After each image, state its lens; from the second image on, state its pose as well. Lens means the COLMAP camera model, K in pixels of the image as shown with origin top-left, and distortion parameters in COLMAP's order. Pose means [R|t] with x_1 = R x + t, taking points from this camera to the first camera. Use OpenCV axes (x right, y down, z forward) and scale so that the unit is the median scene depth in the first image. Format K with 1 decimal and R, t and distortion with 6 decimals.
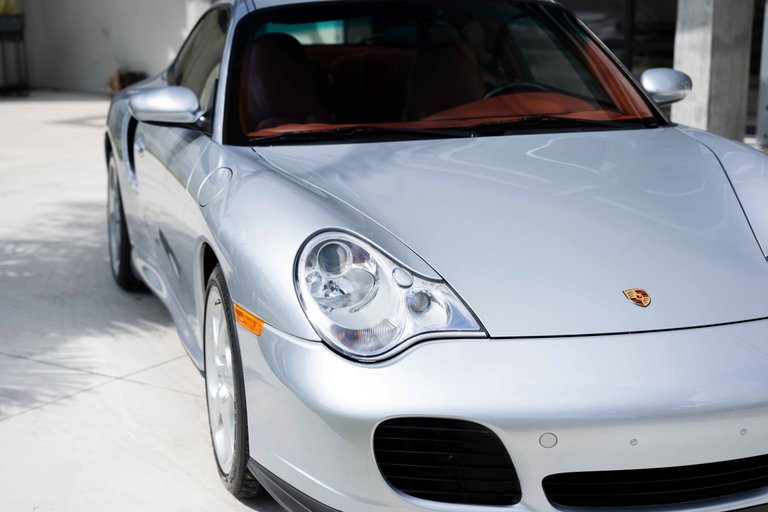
lens RADIAL K [[1435.2, 0, 382.3], [0, 1435.2, 276.1], [0, 0, 1]] dist [0.283737, 0.071538]
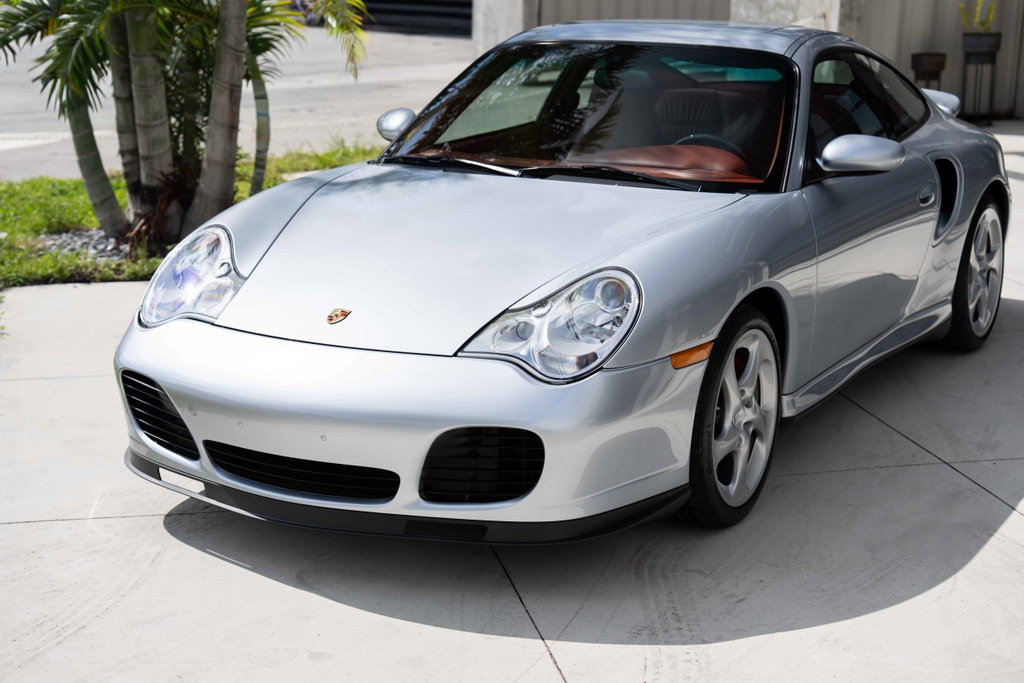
lens RADIAL K [[1766.1, 0, 512.0], [0, 1766.1, 341.5], [0, 0, 1]] dist [0.317024, -0.031312]
pose [[0.715875, 0.168970, -0.677475, 1.183255], [-0.168020, 0.983453, 0.067741, -0.080343], [0.677711, 0.065335, 0.732420, 0.070874]]
